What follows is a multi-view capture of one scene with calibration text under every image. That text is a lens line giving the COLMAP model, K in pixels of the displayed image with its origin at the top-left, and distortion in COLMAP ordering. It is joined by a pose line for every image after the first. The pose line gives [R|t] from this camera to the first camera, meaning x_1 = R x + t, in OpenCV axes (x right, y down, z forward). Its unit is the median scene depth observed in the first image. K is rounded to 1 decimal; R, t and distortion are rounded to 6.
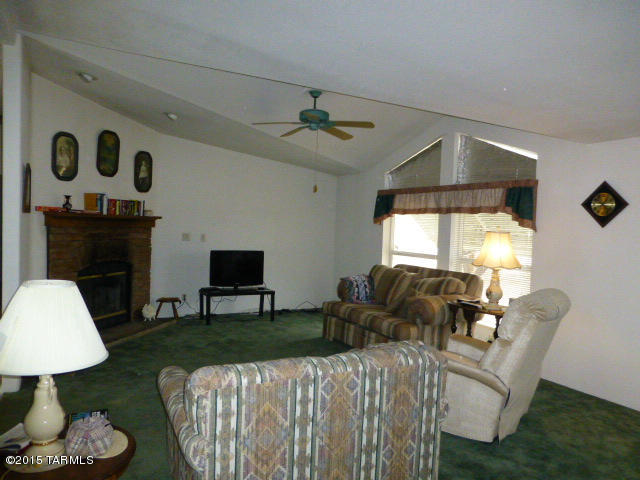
lens RADIAL K [[467.1, 0, 320.0], [0, 467.1, 240.0], [0, 0, 1]] dist [0.001477, 0.001583]
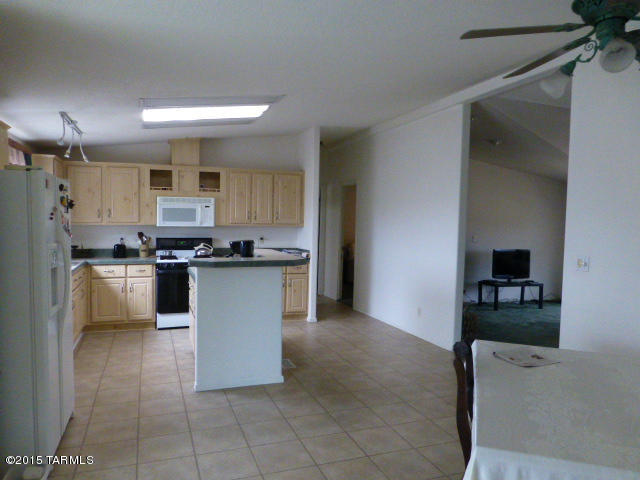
lens RADIAL K [[471.4, 0, 320.0], [0, 471.4, 240.0], [0, 0, 1]] dist [-0.008267, 0.000708]
pose [[0.987652, -0.004953, -0.156585, -0.555037], [0.005005, 0.999987, -0.000060, 0.000102], [0.156584, -0.000724, 0.987664, -0.277100]]
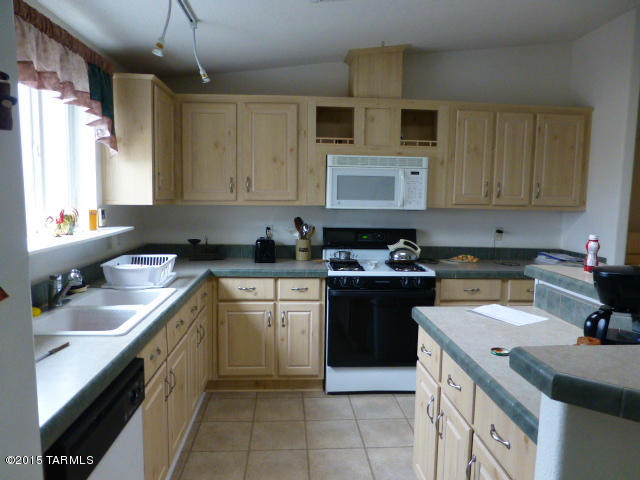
lens RADIAL K [[467.7, 0, 330.2], [0, 467.7, 243.5], [0, 0, 1]] dist [-0.040848, 0.000298]
pose [[0.914258, 0.034834, -0.403632, -0.845450], [-0.011325, 0.998105, 0.060487, -0.024646], [0.404974, -0.050729, 0.912920, 0.181641]]
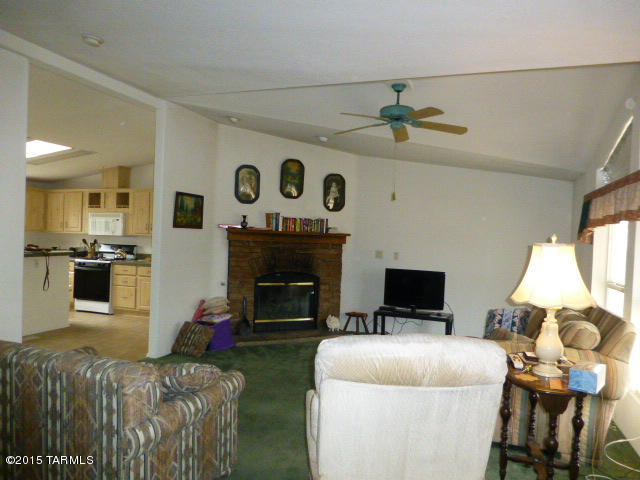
lens RADIAL K [[471.4, 0, 320.0], [0, 471.4, 240.0], [0, 0, 1]] dist [-0.008267, 0.000708]
pose [[0.678453, 0.001468, -0.734642, 0.455269], [-0.041622, 0.998469, -0.036443, 0.006058], [0.733464, 0.055302, 0.677475, 0.272320]]
